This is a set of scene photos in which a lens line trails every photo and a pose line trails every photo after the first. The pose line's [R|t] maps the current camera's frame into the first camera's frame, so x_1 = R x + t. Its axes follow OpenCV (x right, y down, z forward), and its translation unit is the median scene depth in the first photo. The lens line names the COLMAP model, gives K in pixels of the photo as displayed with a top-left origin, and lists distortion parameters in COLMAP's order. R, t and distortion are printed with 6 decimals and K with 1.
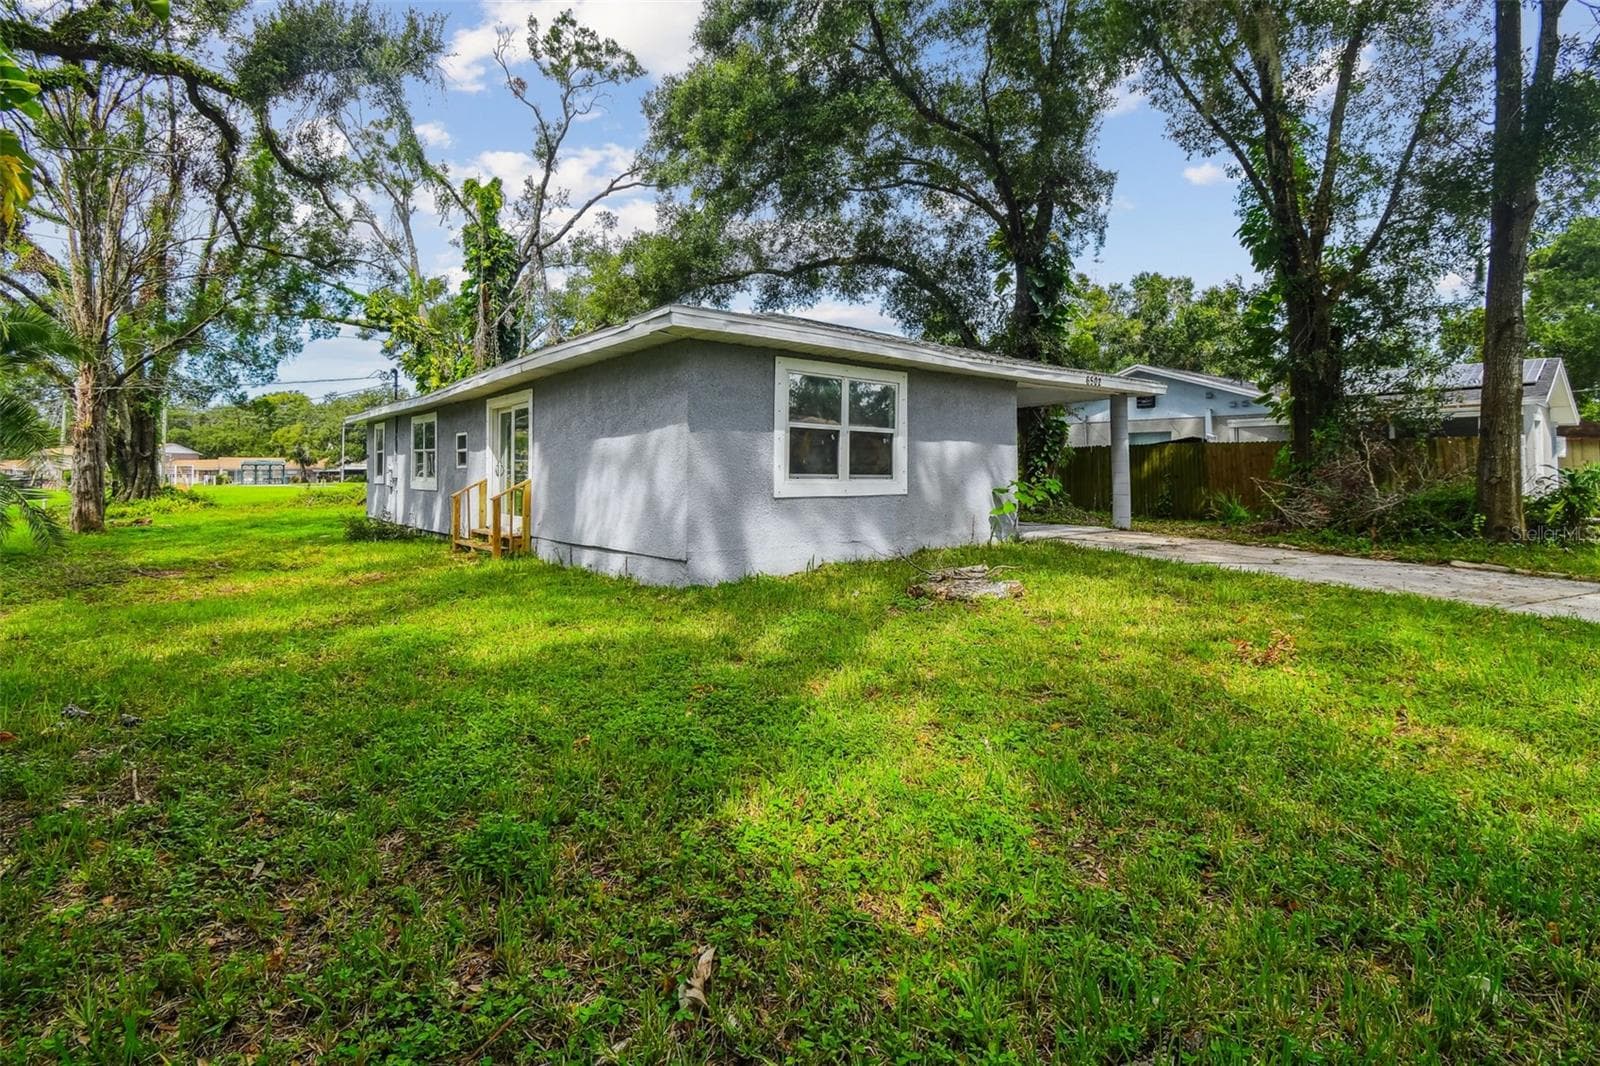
lens RADIAL K [[760.7, 0, 807.6], [0, 760.7, 450.3], [0, 0, 1]] dist [-0.000090, -0.000127]
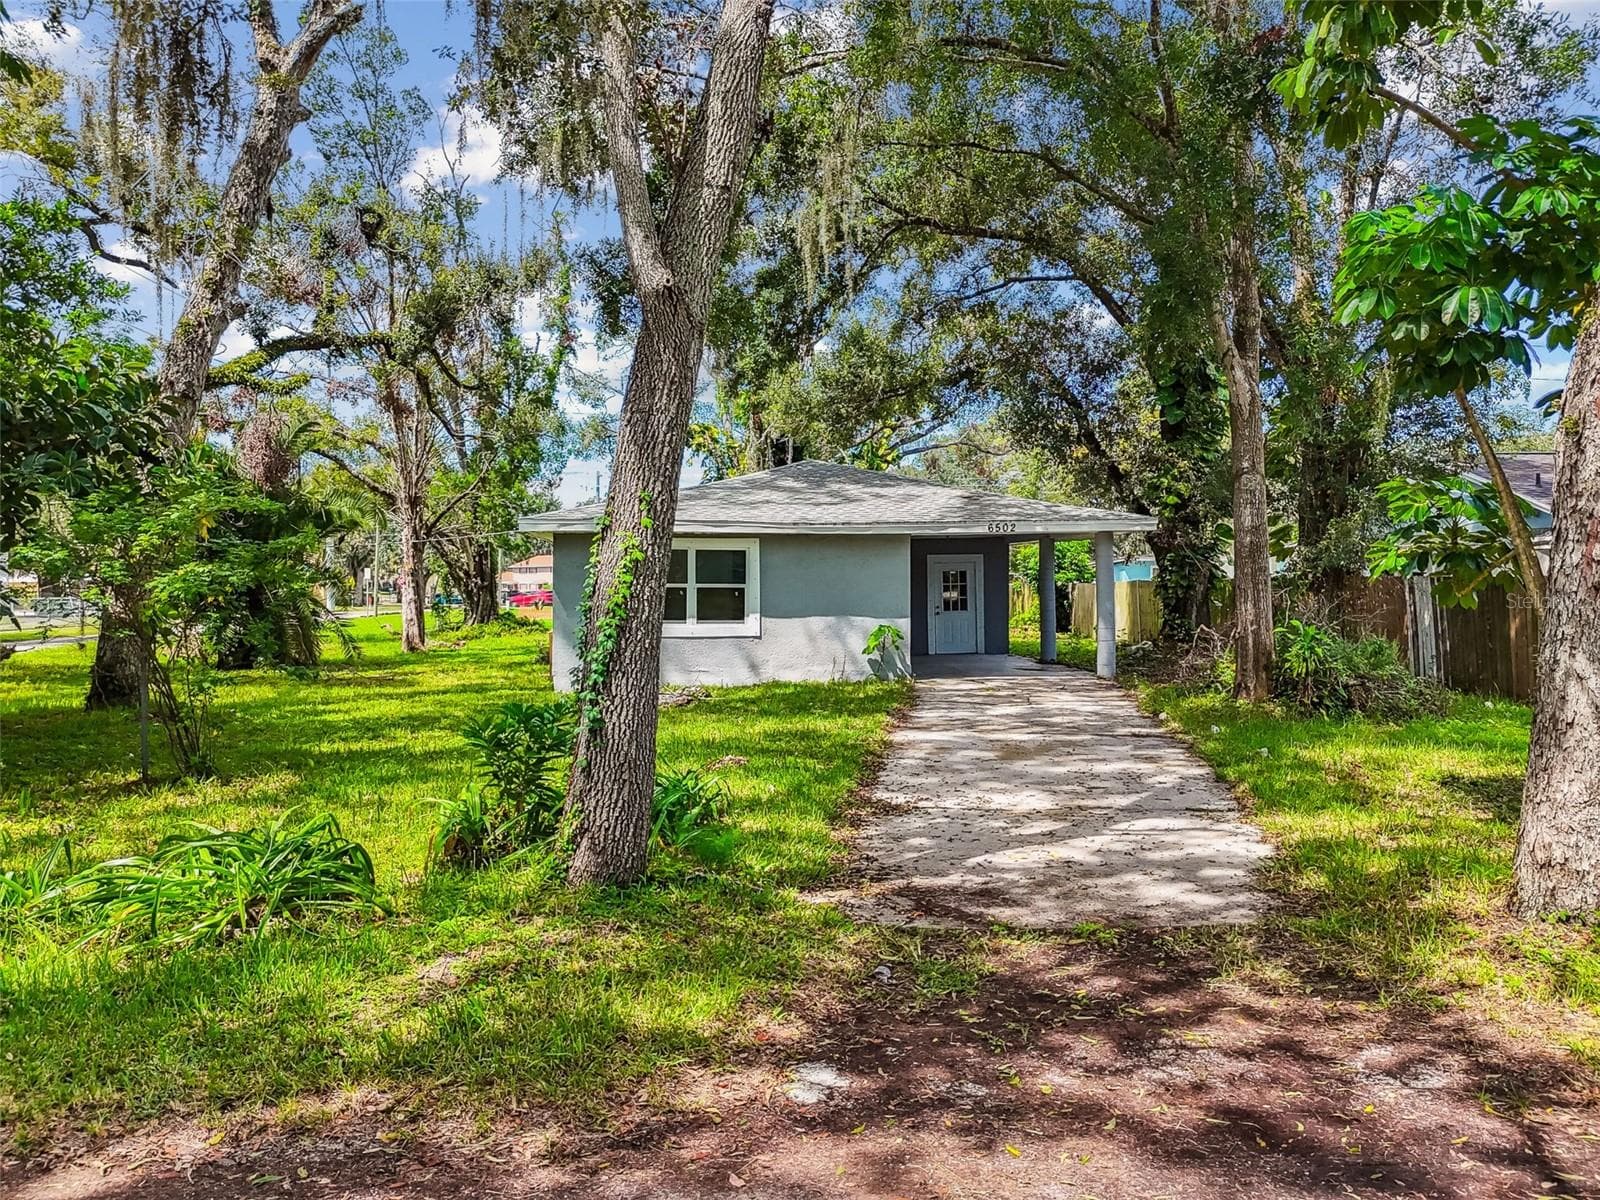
lens RADIAL K [[1254.6, 0, 807.2], [0, 1254.6, 603.8], [0, 0, 1]] dist [0.088669, -0.093104]
pose [[0.822937, 0.008024, -0.568076, 0.756125], [0.018848, 0.998964, 0.041415, -0.043154], [0.567819, -0.044789, 0.821934, -0.358439]]
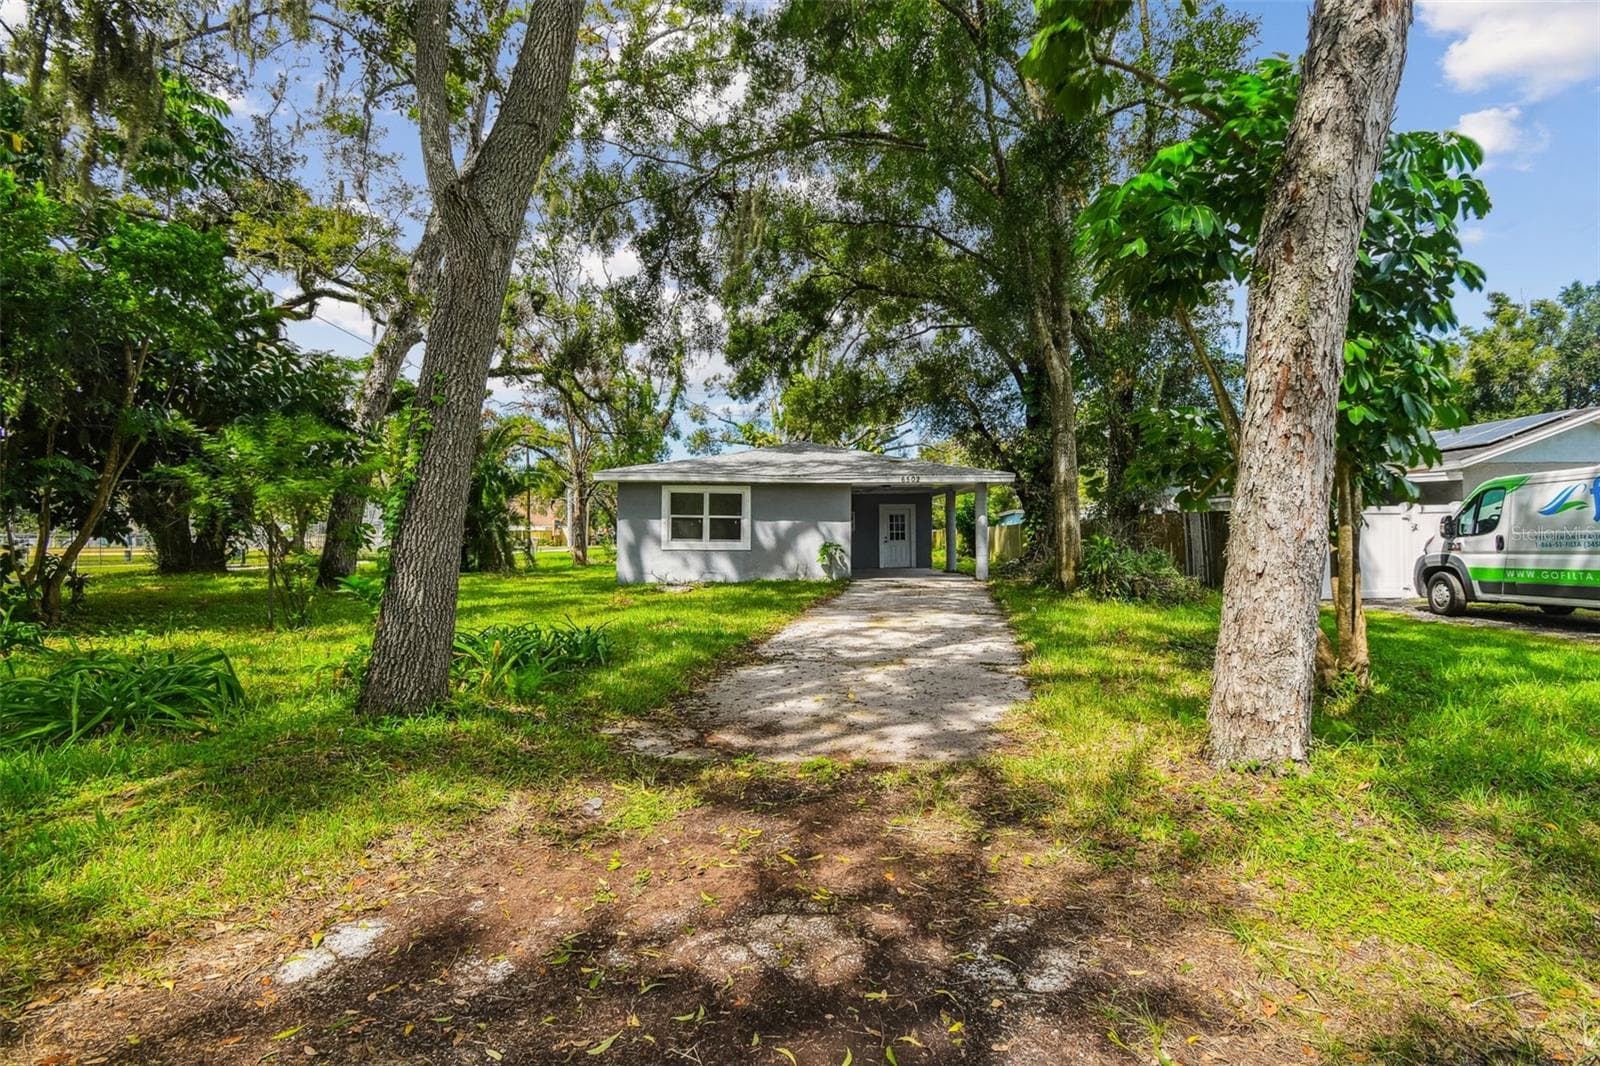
lens RADIAL K [[718.7, 0, 803.8], [0, 718.7, 541.8], [0, 0, 1]] dist [0.026002, -0.034068]
pose [[0.780368, 0.007644, -0.625273, 0.755291], [0.013674, 0.999478, 0.029285, -0.006976], [0.625171, -0.031404, 0.779856, -0.179182]]
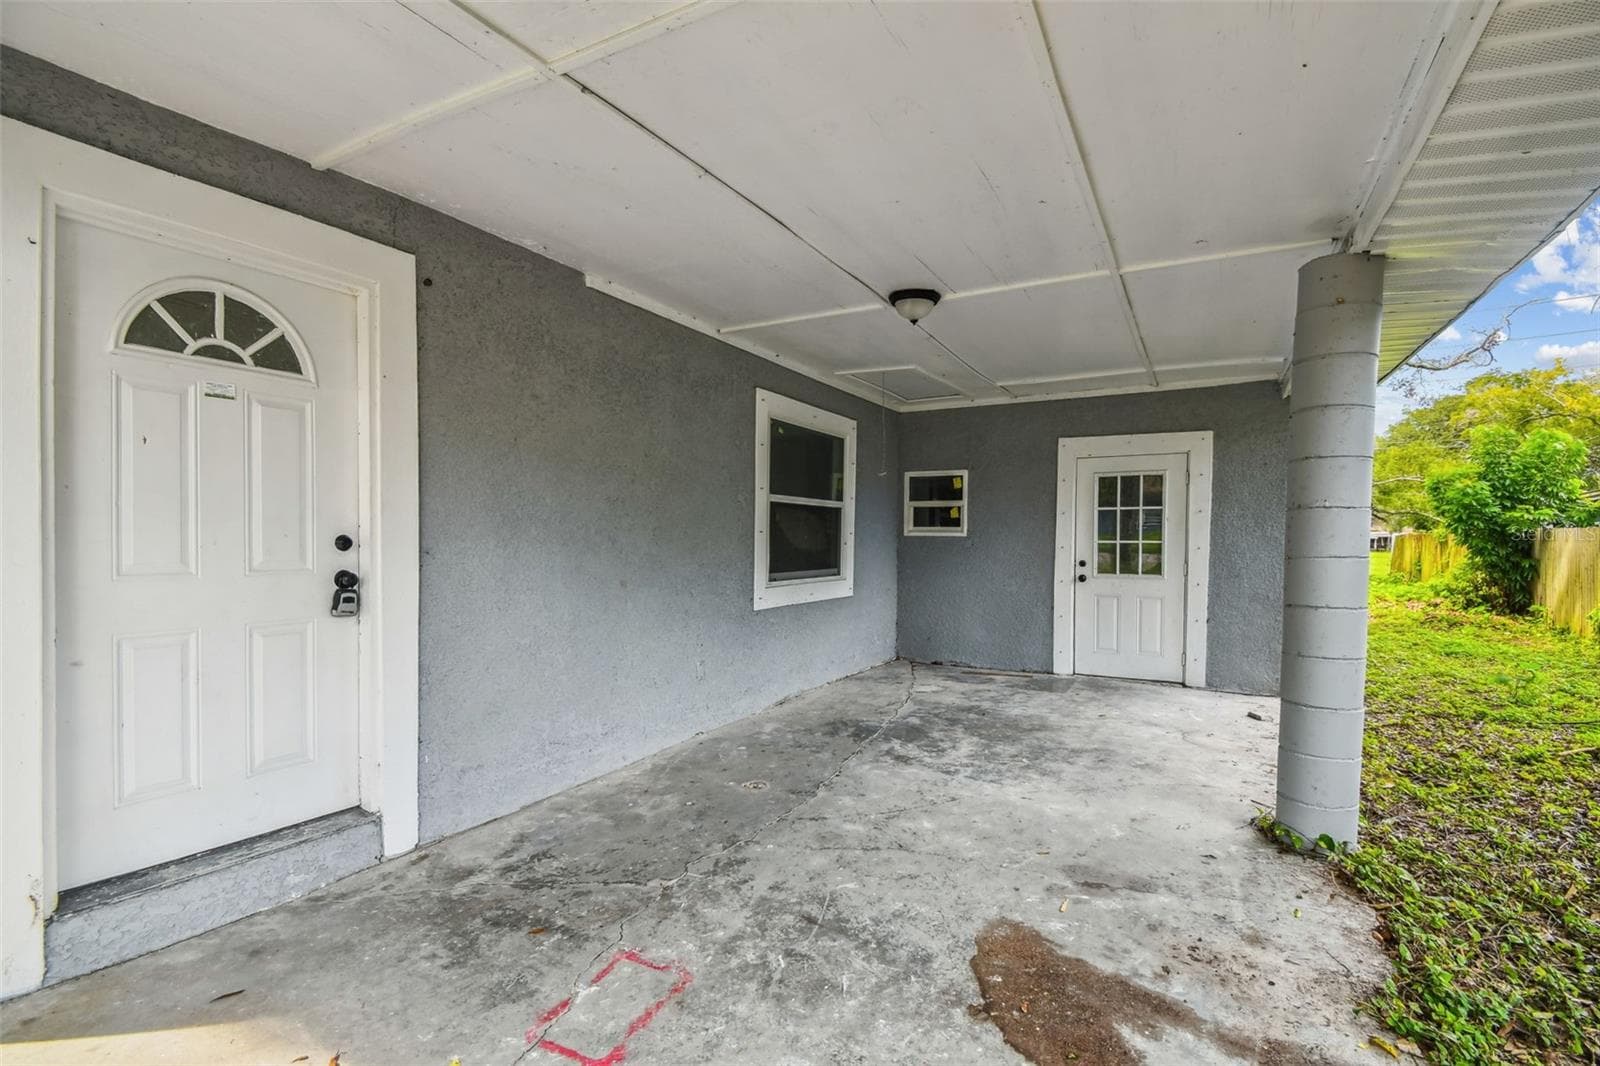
lens RADIAL K [[718.7, 0, 803.8], [0, 718.7, 541.8], [0, 0, 1]] dist [0.026002, -0.034068]
pose [[0.353503, 0.021288, -0.935191, 0.305611], [0.008237, 0.999631, 0.025868, 0.005989], [0.935397, -0.016848, 0.353197, 0.733194]]
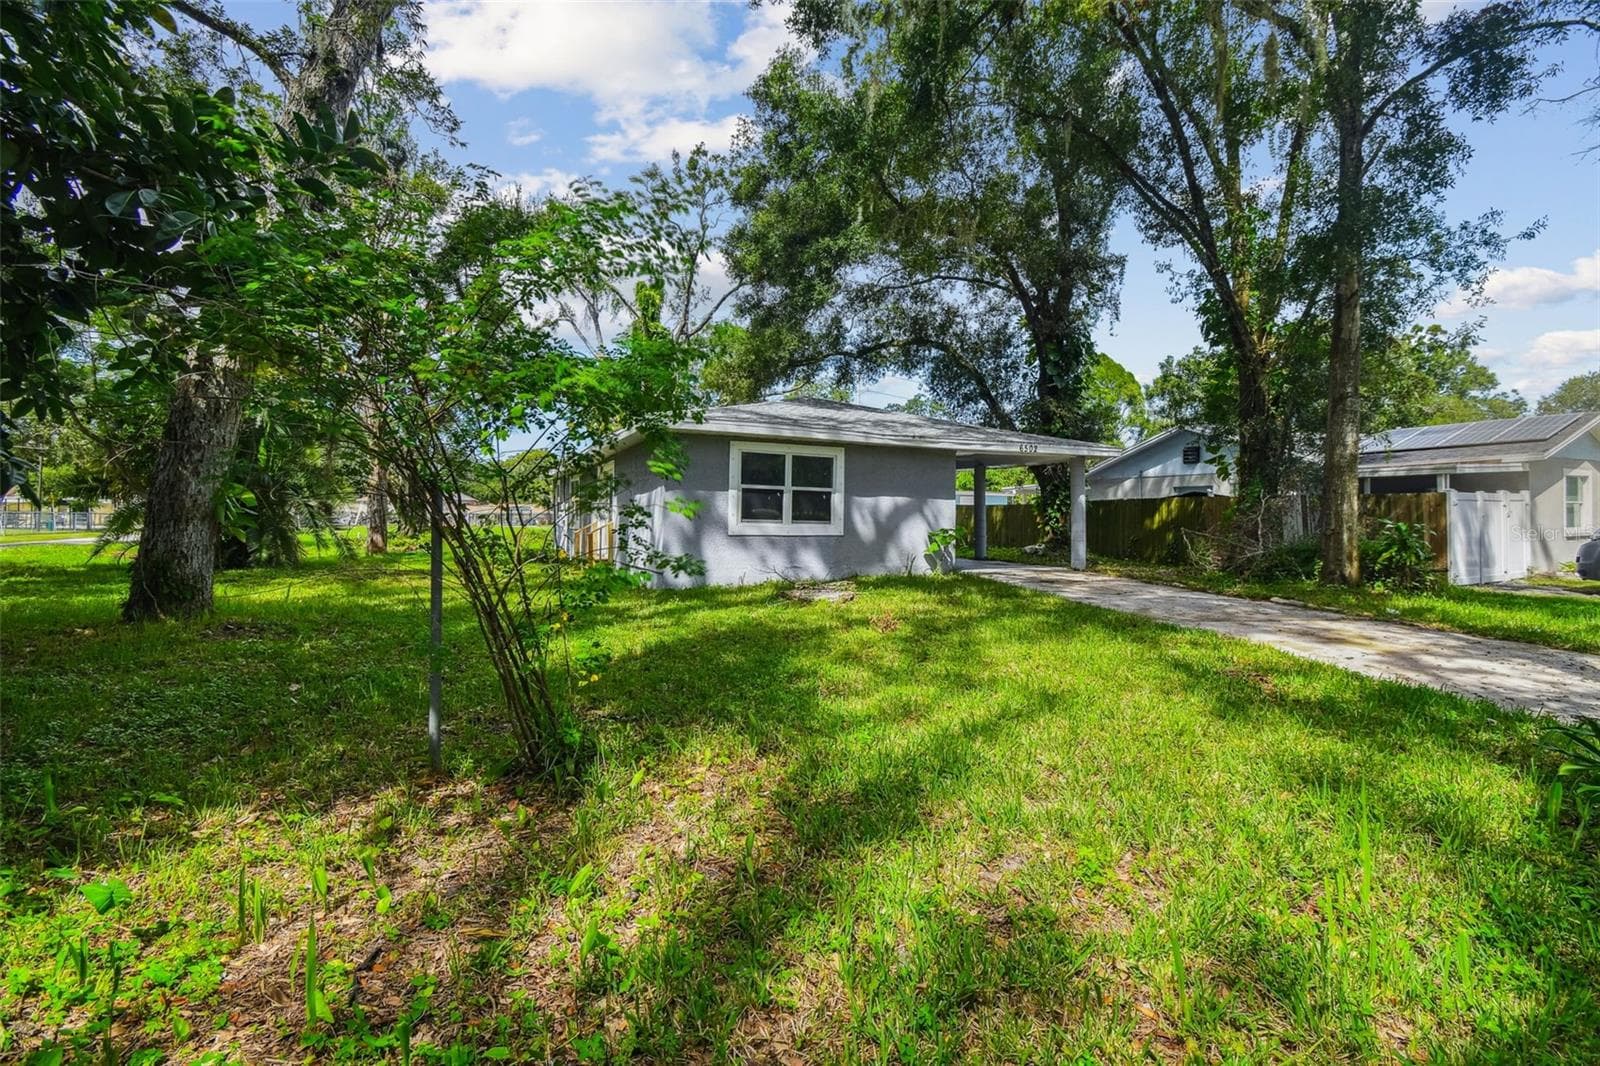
lens RADIAL K [[734.4, 0, 804.4], [0, 734.4, 524.0], [0, 0, 1]] dist [-0.000520, -0.000187]
pose [[0.965276, 0.013216, -0.260897, 0.228160], [-0.004395, 0.999400, 0.034366, -0.004522], [0.261195, -0.032026, 0.964755, -0.173139]]
